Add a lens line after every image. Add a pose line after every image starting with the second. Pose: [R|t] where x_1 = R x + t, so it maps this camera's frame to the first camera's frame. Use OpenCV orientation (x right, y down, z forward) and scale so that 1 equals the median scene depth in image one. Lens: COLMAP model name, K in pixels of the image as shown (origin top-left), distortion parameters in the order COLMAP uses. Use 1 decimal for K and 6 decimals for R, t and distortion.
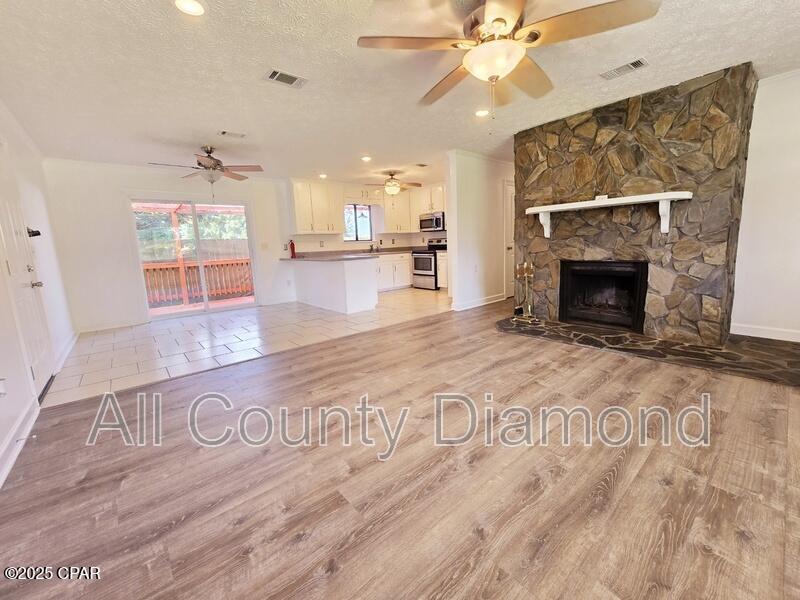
lens RADIAL K [[327.9, 0, 410.5], [0, 327.9, 297.6], [0, 0, 1]] dist [-0.001057, -0.000062]
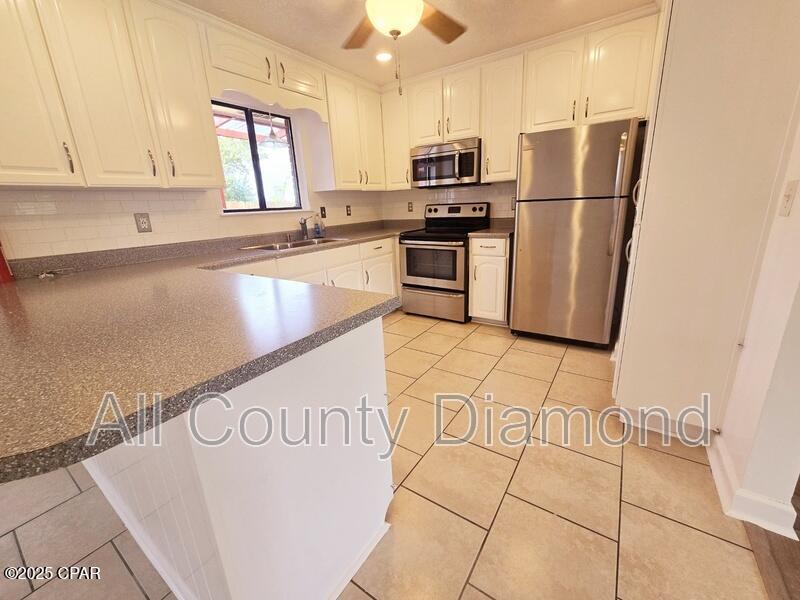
lens RADIAL K [[331.0, 0, 399.6], [0, 331.0, 295.1], [0, 0, 1]] dist [0.014440, 0.000124]
pose [[0.966595, -0.071051, 0.246264, -0.114986], [0.047523, 0.993831, 0.100204, -0.109728], [-0.251865, -0.085153, 0.964009, 0.601073]]
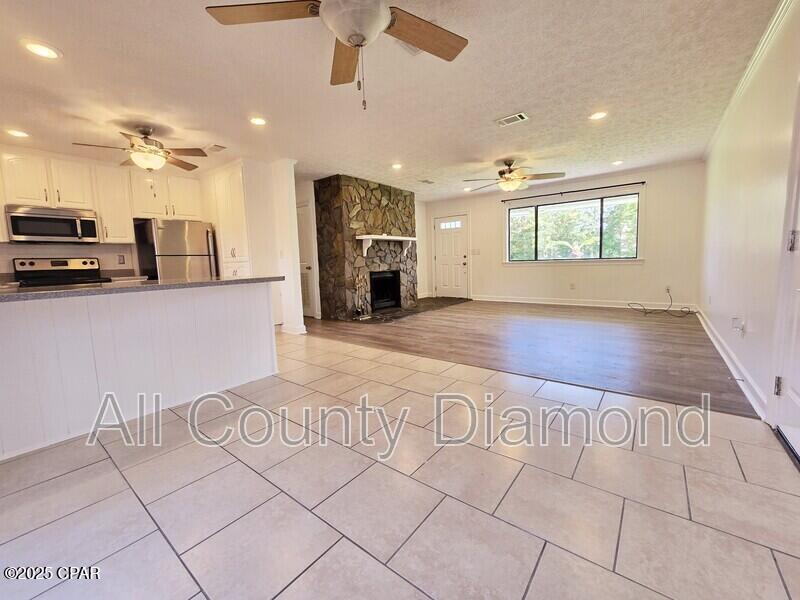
lens RADIAL K [[331.0, 0, 399.6], [0, 331.0, 295.1], [0, 0, 1]] dist [0.014440, 0.000124]
pose [[-0.183310, -0.055610, 0.981481, -0.565586], [0.201014, 0.975183, 0.092796, -0.067673], [-0.962284, 0.214302, -0.167582, 0.618759]]
